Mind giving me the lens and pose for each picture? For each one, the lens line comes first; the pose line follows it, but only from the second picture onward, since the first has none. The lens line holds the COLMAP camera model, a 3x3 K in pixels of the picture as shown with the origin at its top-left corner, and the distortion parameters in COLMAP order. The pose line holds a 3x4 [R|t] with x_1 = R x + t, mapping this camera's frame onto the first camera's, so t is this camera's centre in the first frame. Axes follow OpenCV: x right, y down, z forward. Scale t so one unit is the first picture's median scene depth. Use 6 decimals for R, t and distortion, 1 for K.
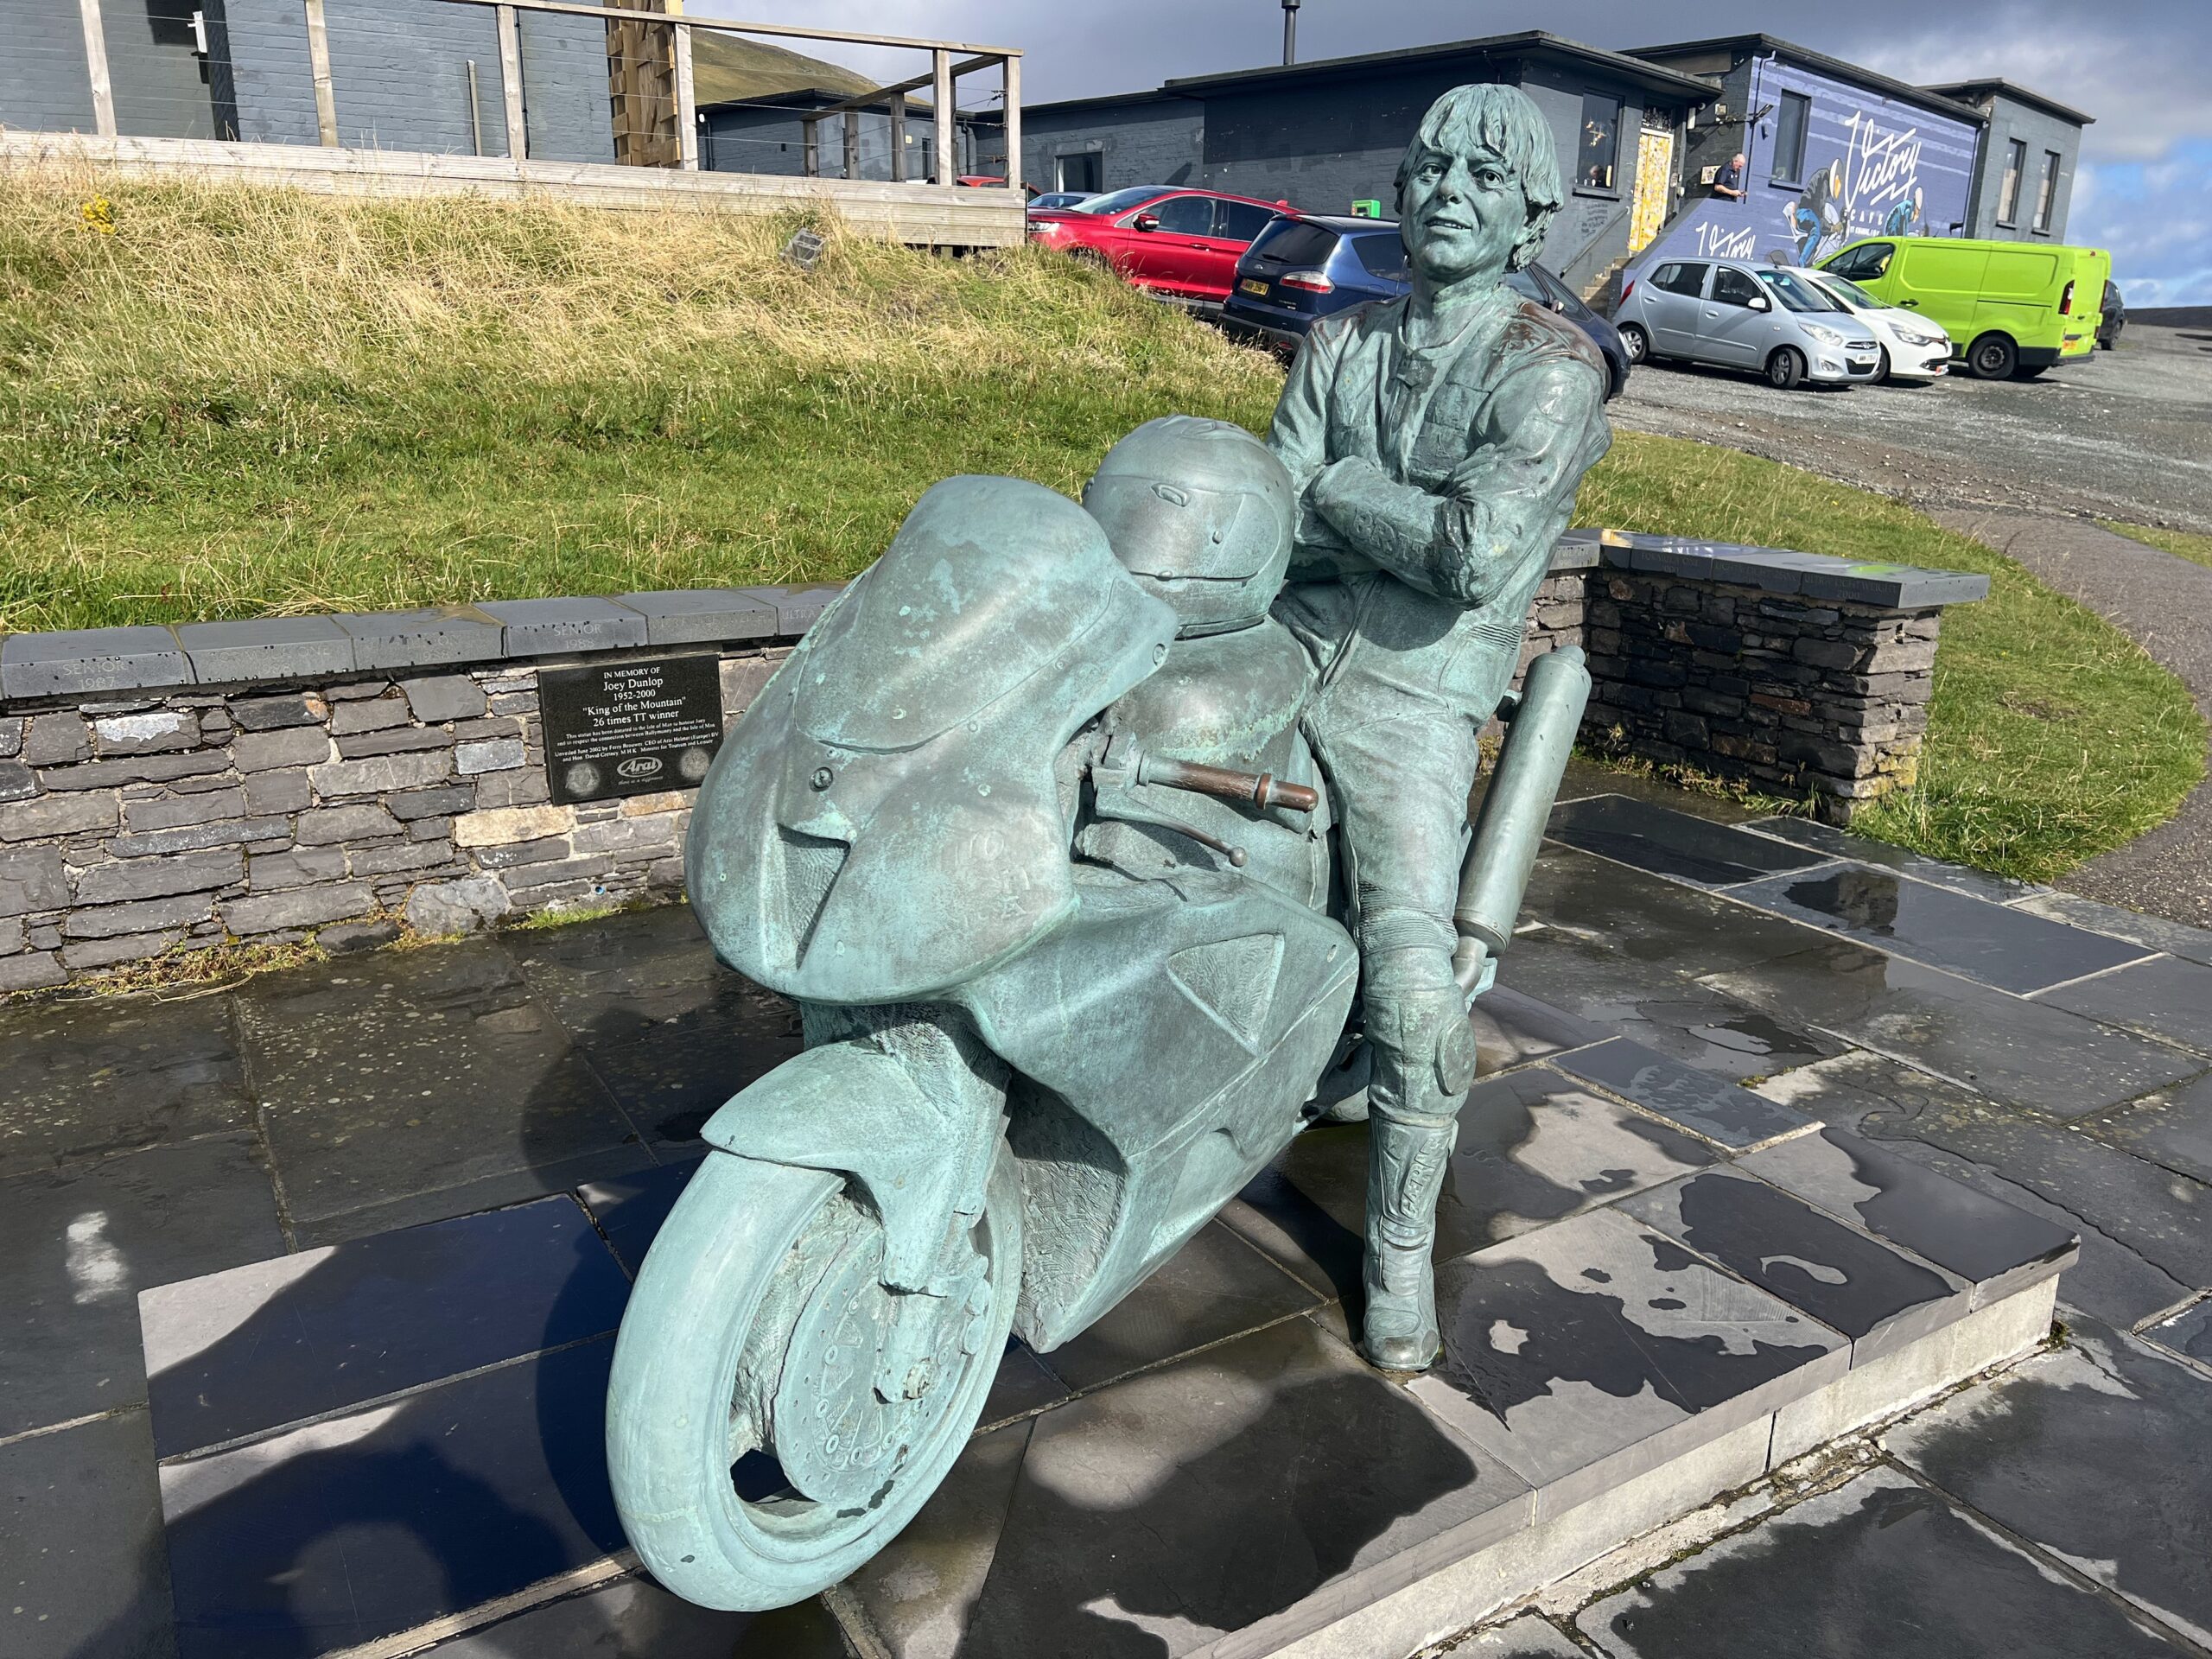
lens RADIAL K [[1634.3, 0, 1106.0], [0, 1634.3, 829.5], [0, 0, 1]] dist [0.084988, -0.103187]
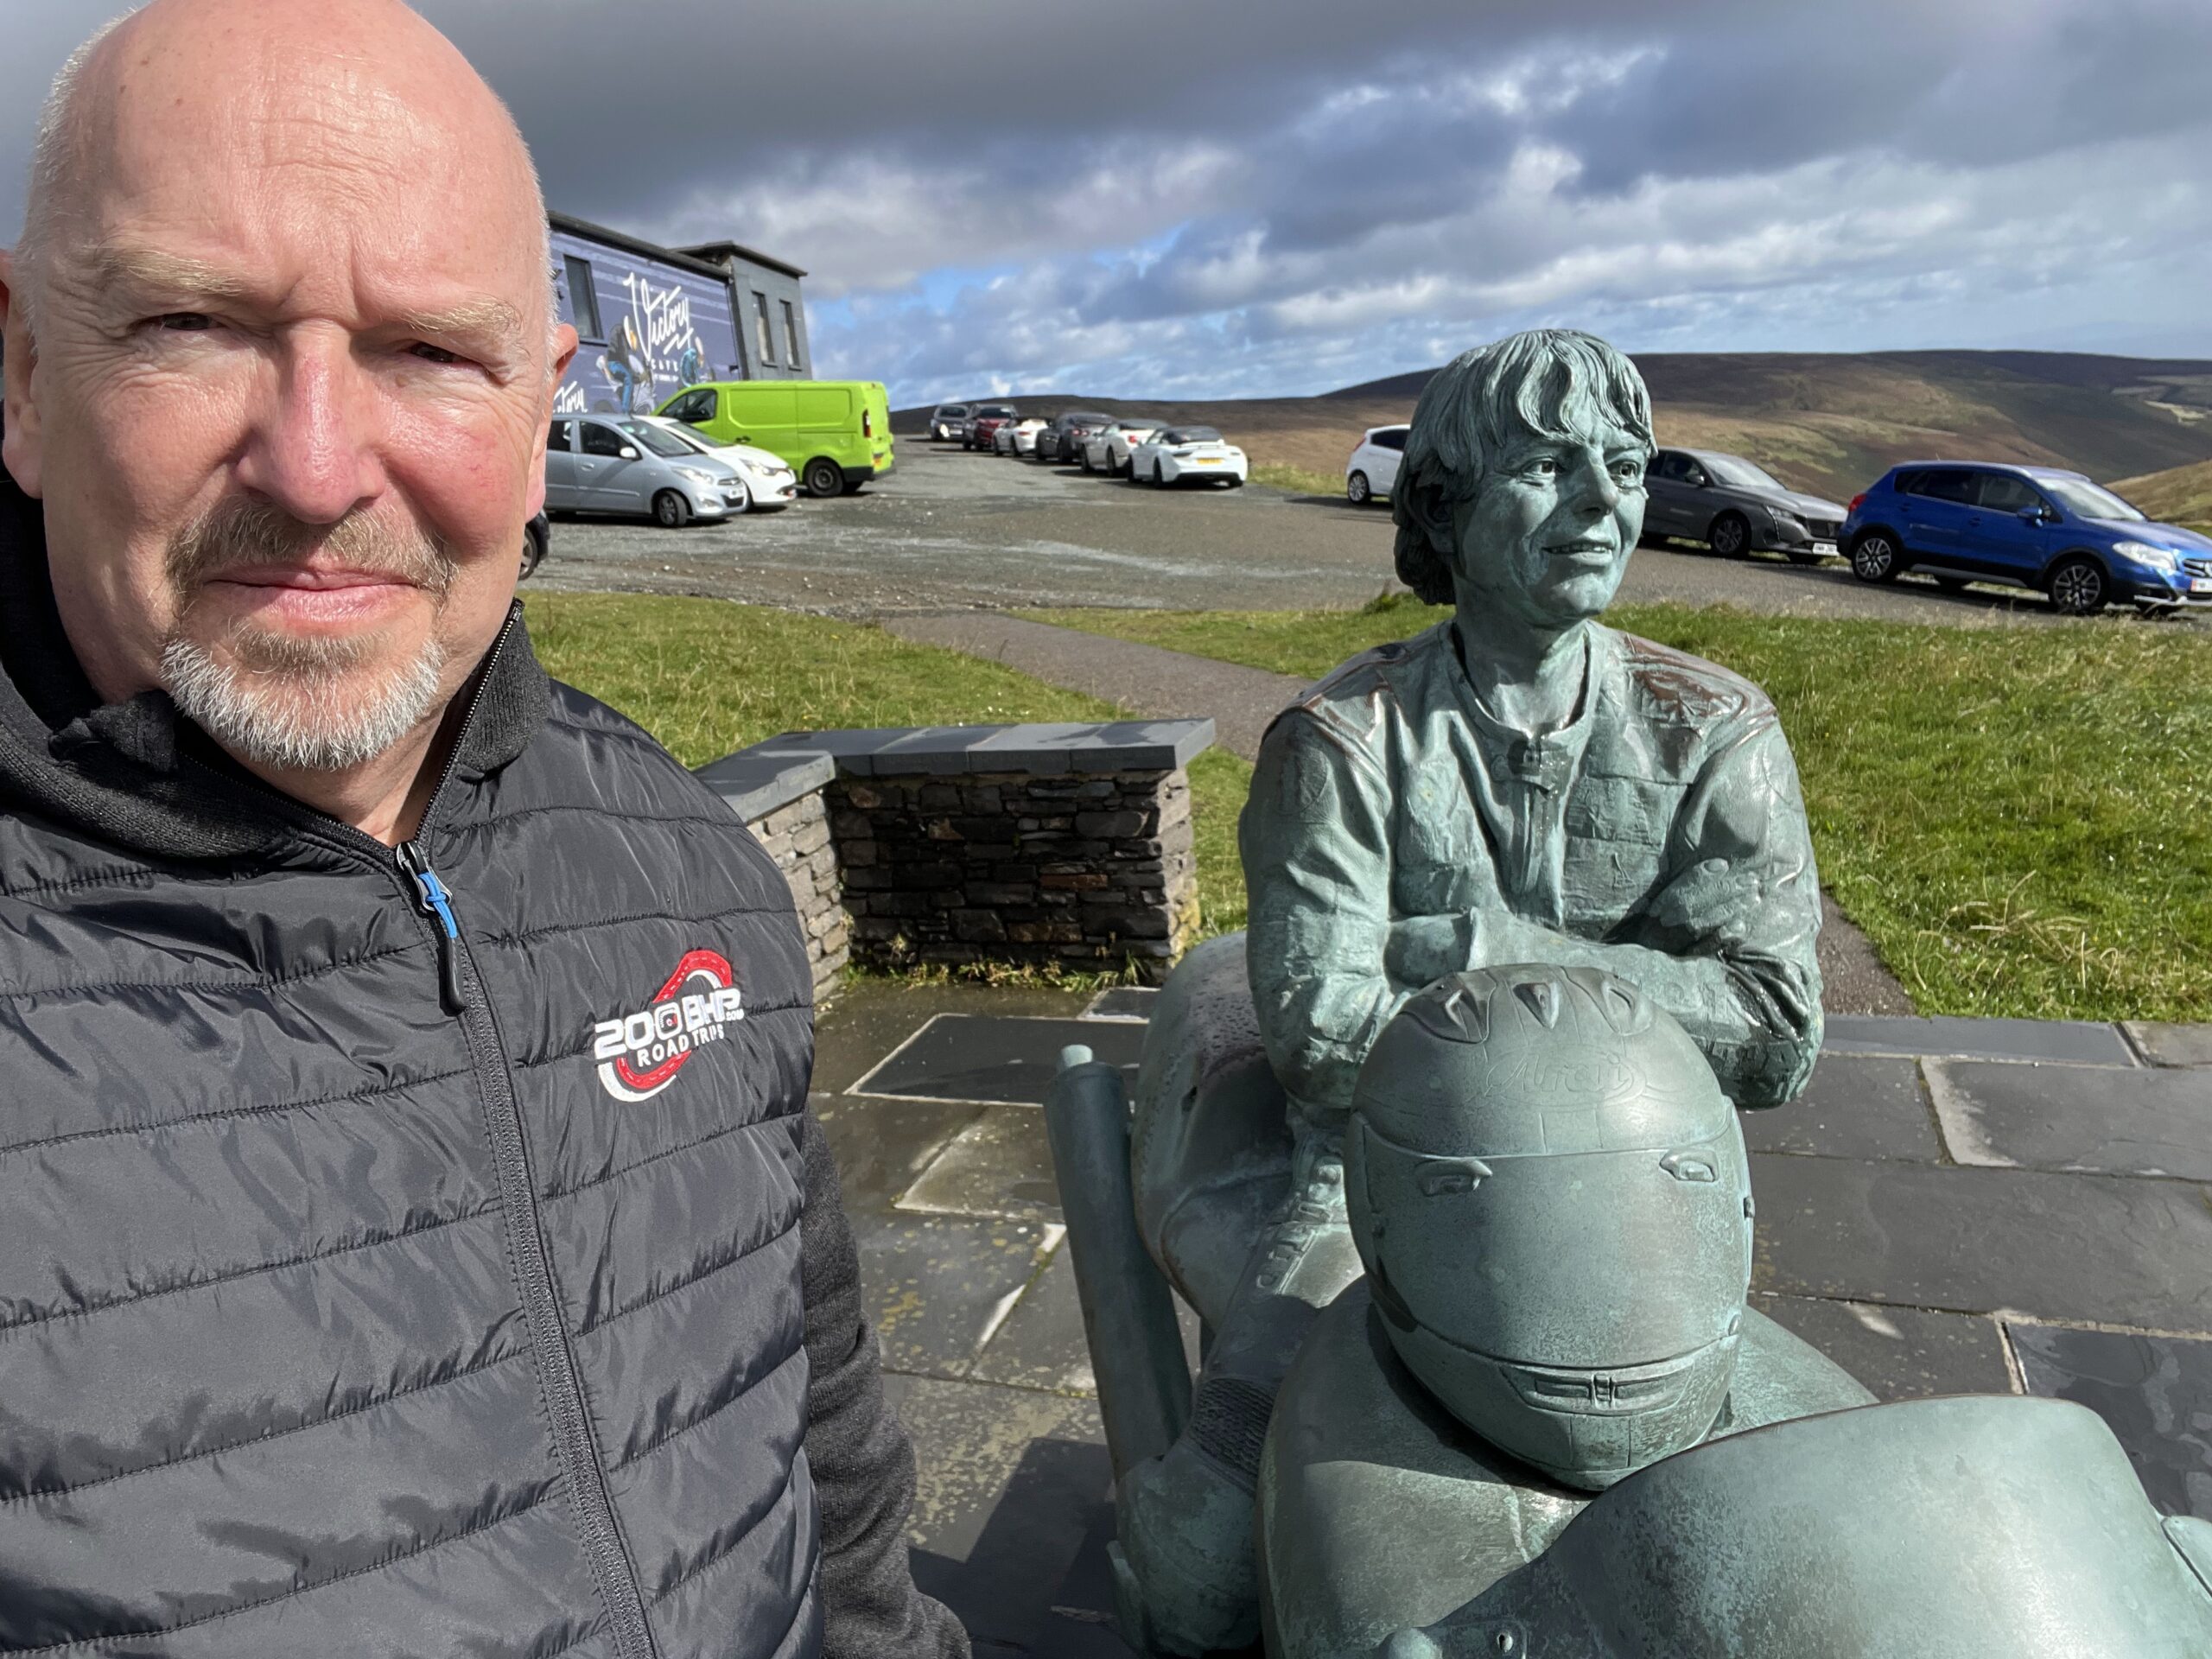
lens RADIAL K [[1554.4, 0, 1106.0], [0, 1554.4, 829.5], [0, 0, 1]] dist [0.028866, 0.001558]
pose [[0.762202, -0.242042, 0.600386, -0.124593], [0.280525, 0.959358, 0.030627, -0.129604], [-0.583398, 0.145079, 0.799124, 0.251793]]
